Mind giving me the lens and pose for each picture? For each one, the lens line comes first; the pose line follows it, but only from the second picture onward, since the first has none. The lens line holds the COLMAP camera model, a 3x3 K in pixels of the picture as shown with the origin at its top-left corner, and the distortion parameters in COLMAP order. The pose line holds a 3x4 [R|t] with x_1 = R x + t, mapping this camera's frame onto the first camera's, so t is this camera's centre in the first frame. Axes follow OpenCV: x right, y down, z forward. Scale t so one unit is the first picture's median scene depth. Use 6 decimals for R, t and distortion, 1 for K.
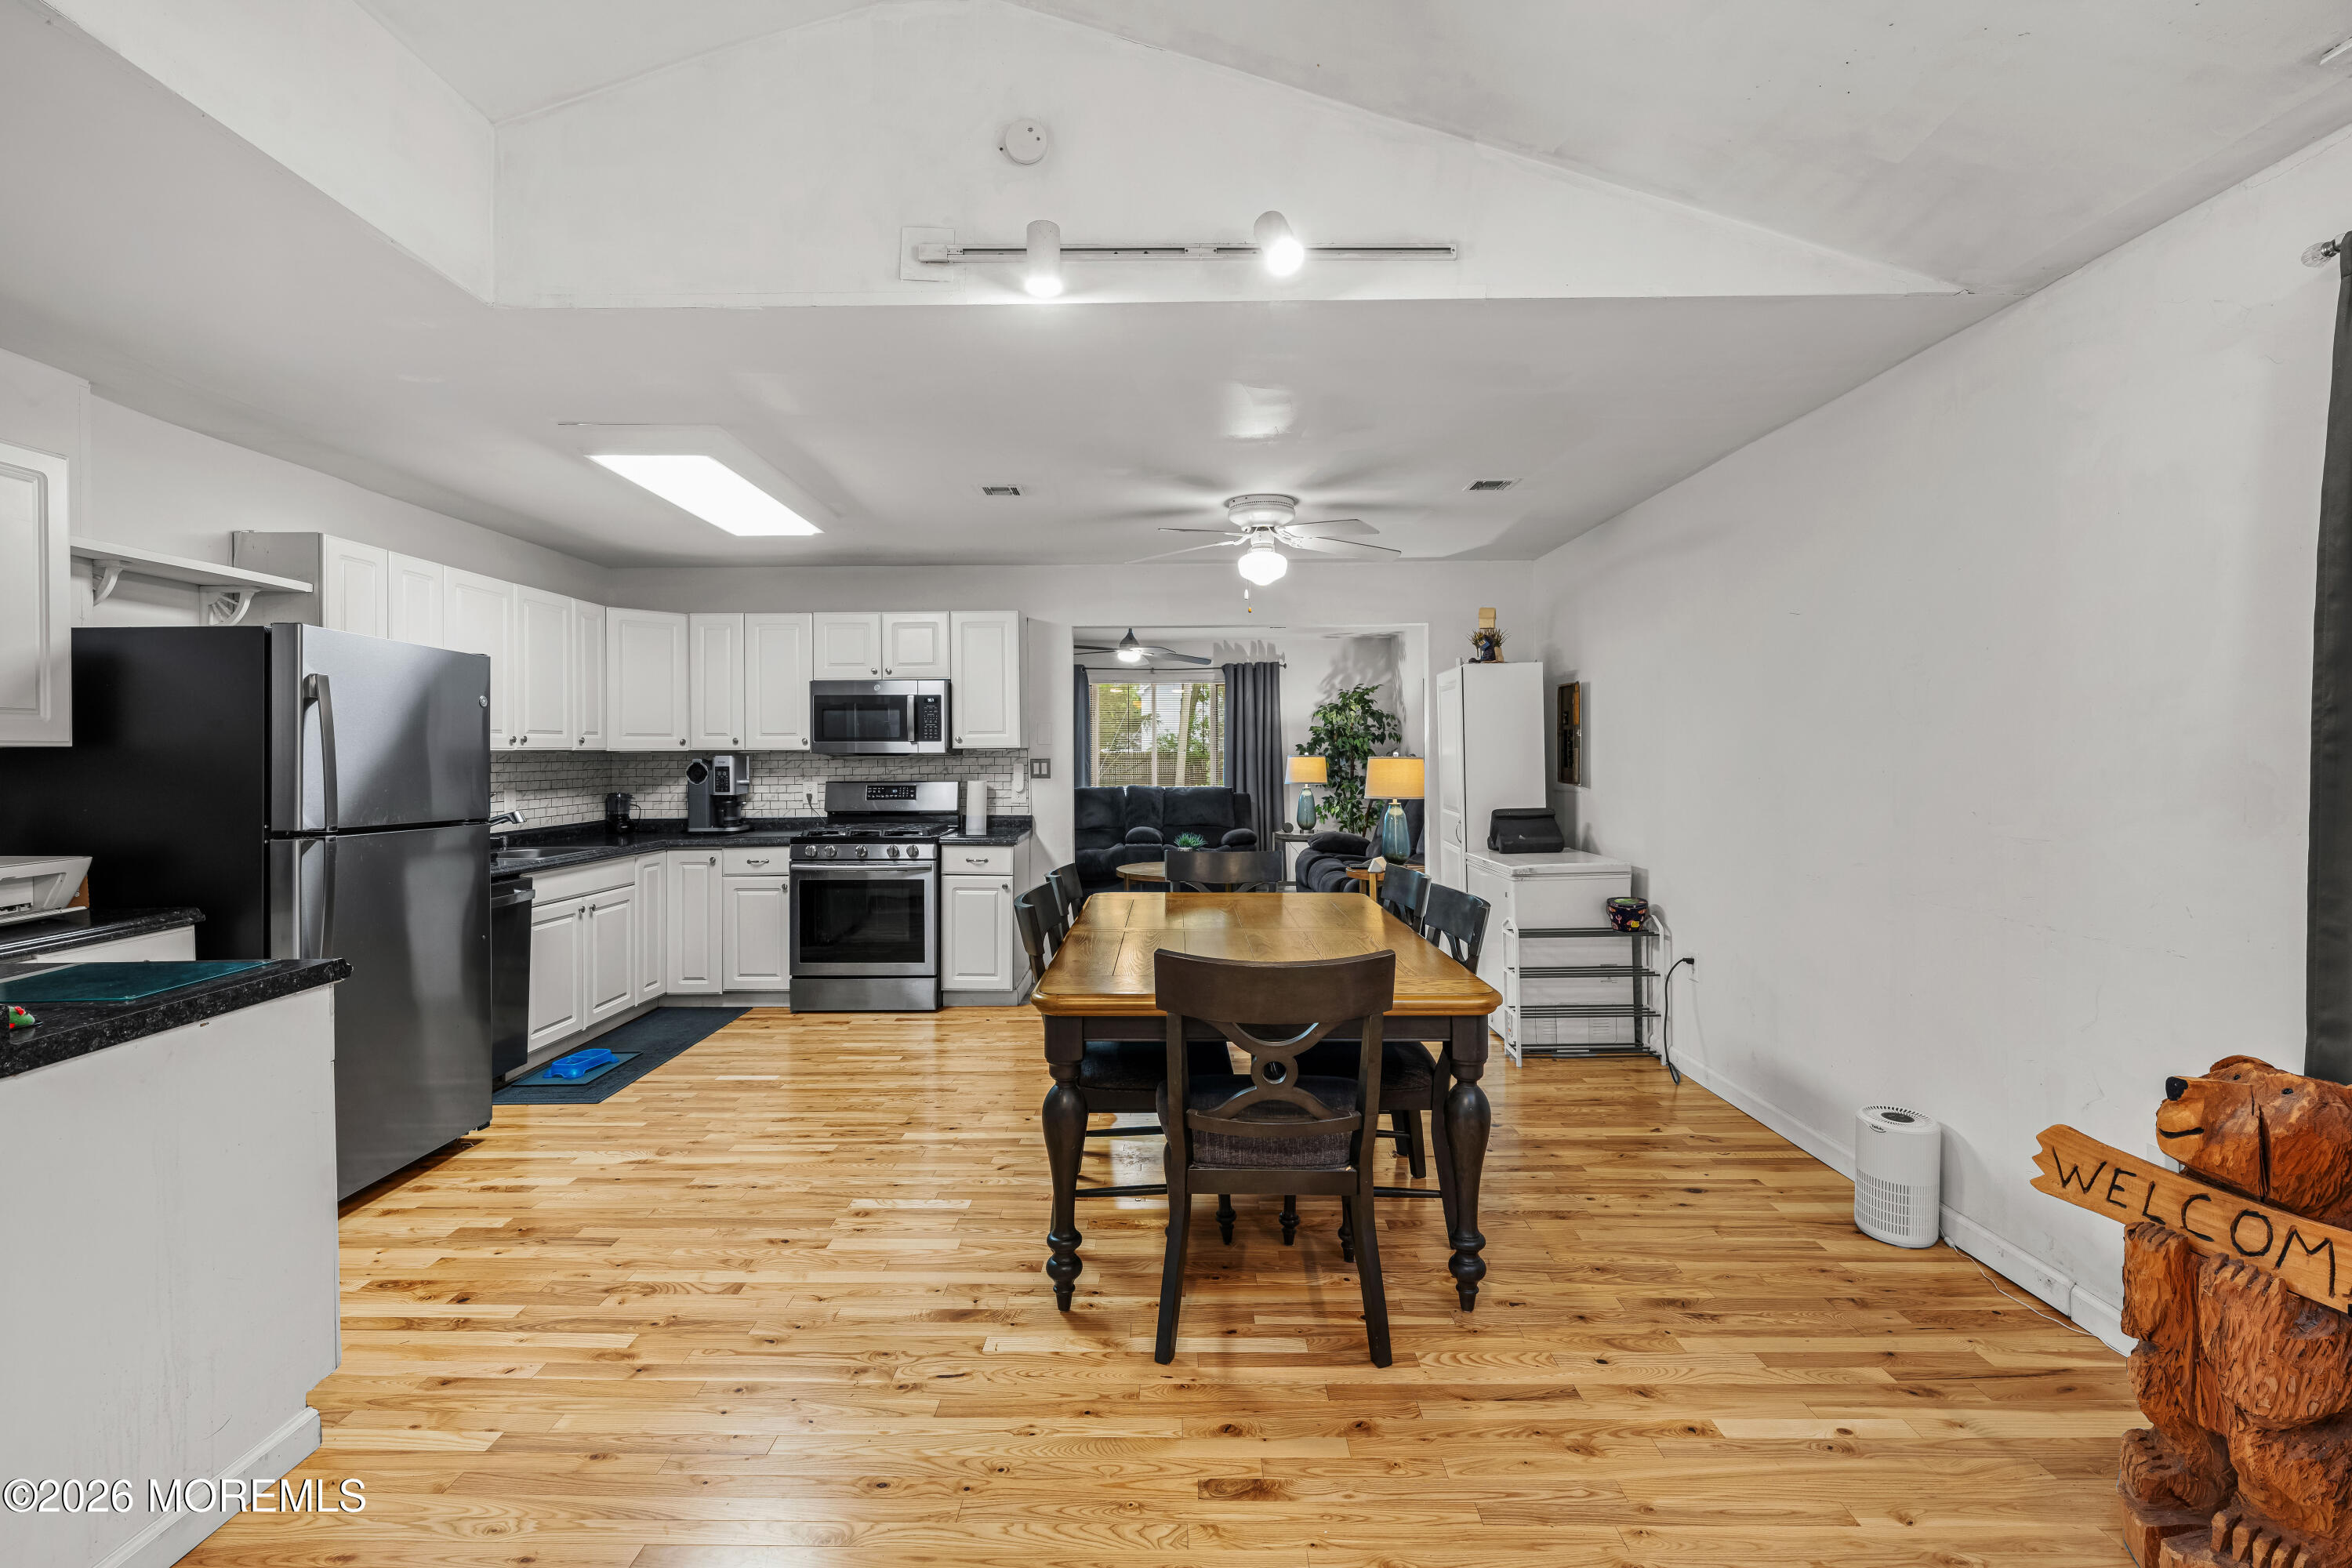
lens RADIAL K [[1046.2, 0, 1169.4], [0, 1046.2, 755.6], [0, 0, 1]] dist [-0.000432, -0.000142]
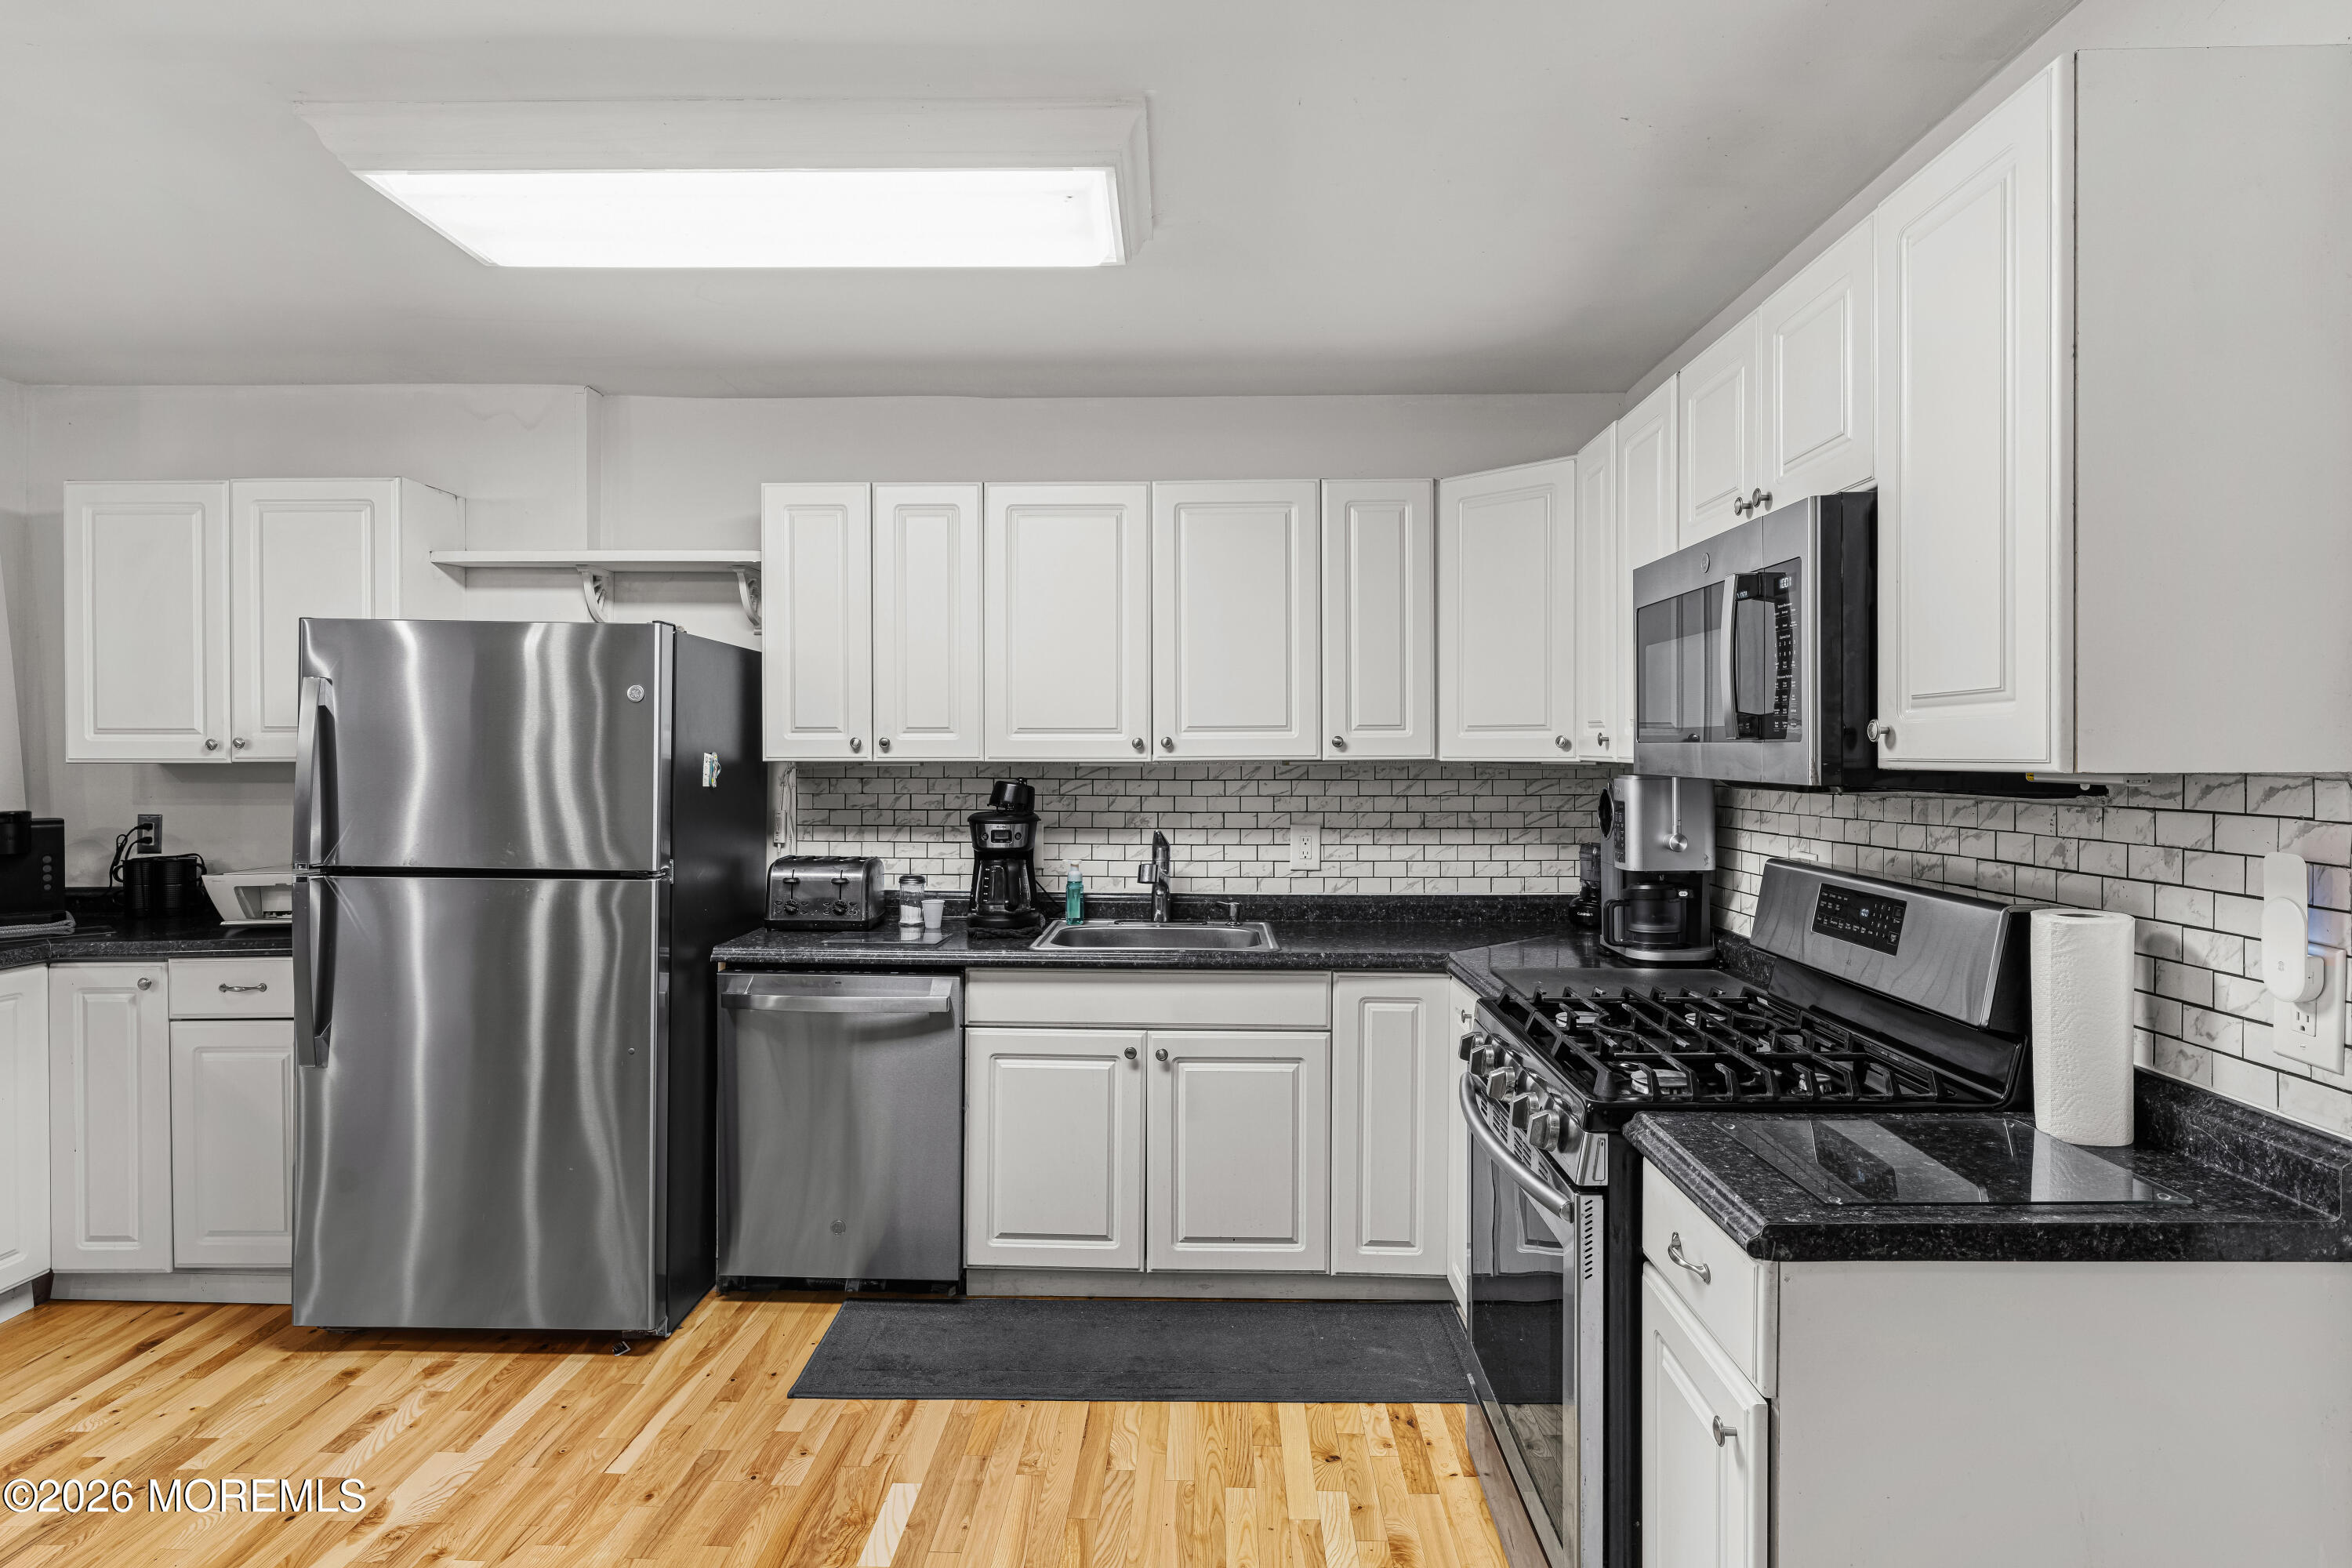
lens RADIAL K [[1304.7, 0, 1174.3], [0, 1304.7, 763.7], [0, 0, 1]] dist [-0.001668, 0.000981]
pose [[-0.018630, 0.016517, -0.999690, 0.101007], [0.000002, 0.999864, 0.016520, -0.013486], [0.999826, 0.000306, -0.018627, 0.862298]]
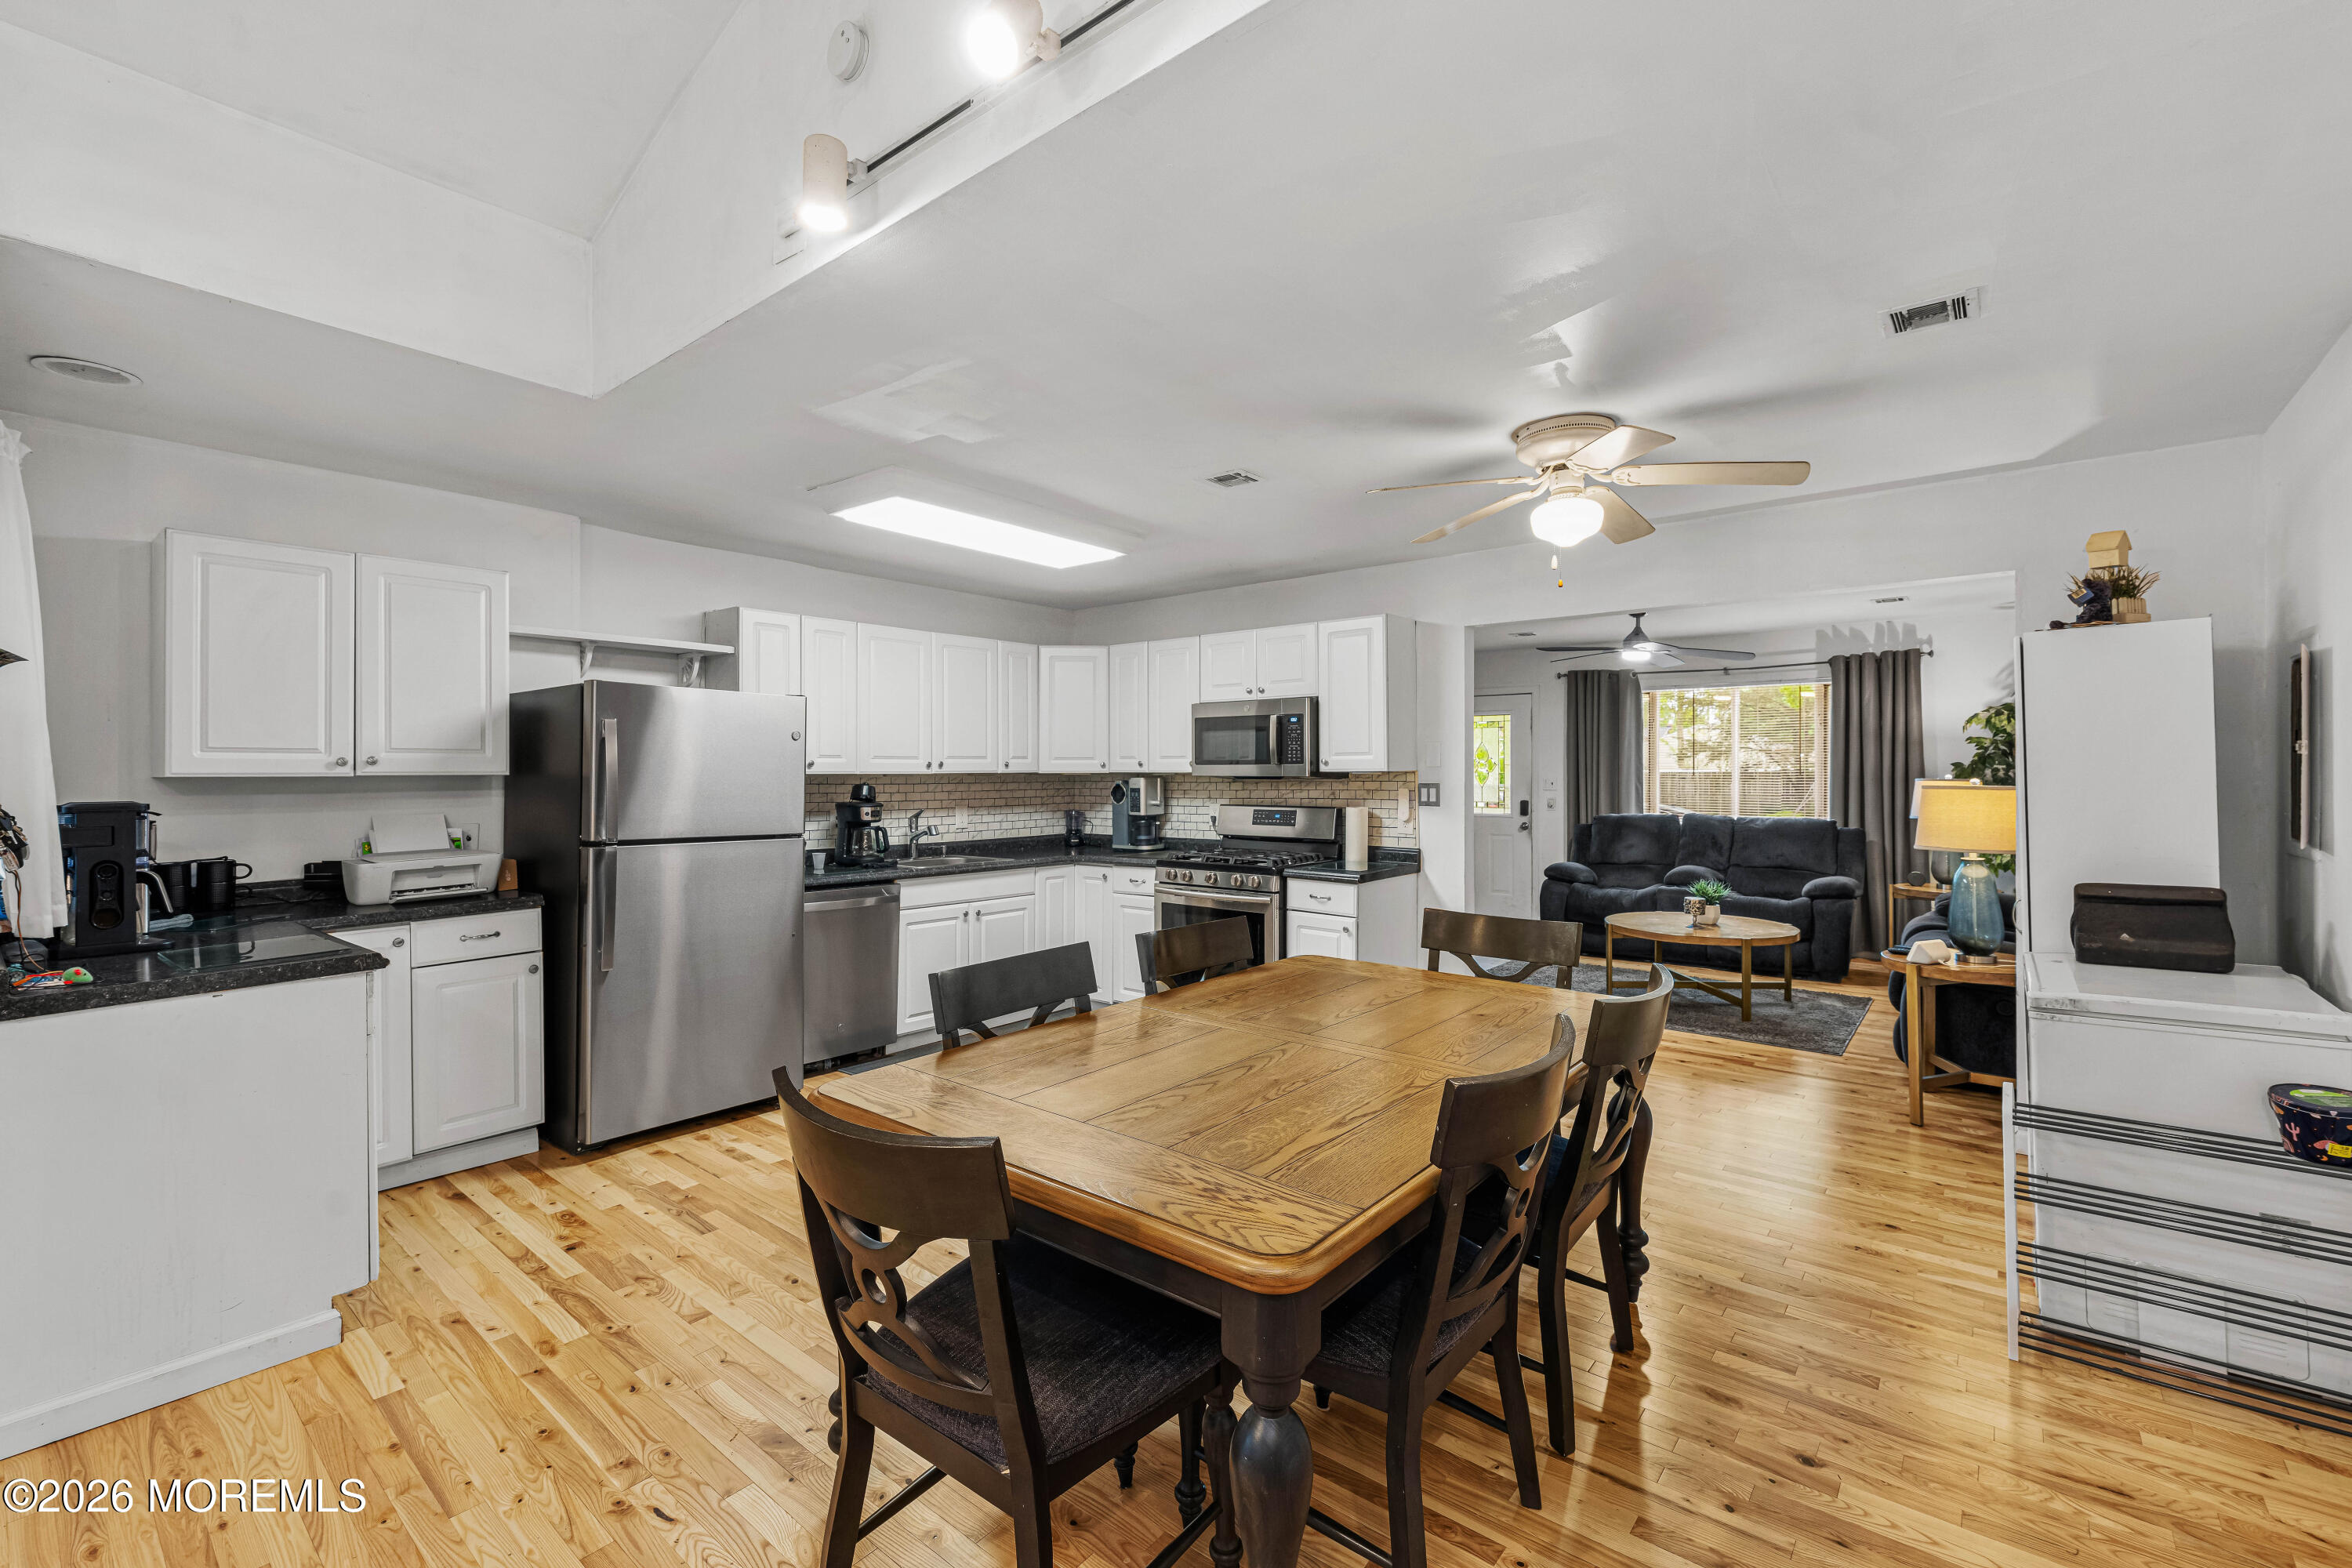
lens RADIAL K [[1002.9, 0, 1176.9], [0, 1002.9, 768.1], [0, 0, 1]] dist [-0.000350, -0.000234]
pose [[0.777840, 0.001147, -0.628462, 0.251826], [-0.002314, 0.999997, -0.001039, -0.009055], [0.628458, 0.002263, 0.777840, 0.246340]]
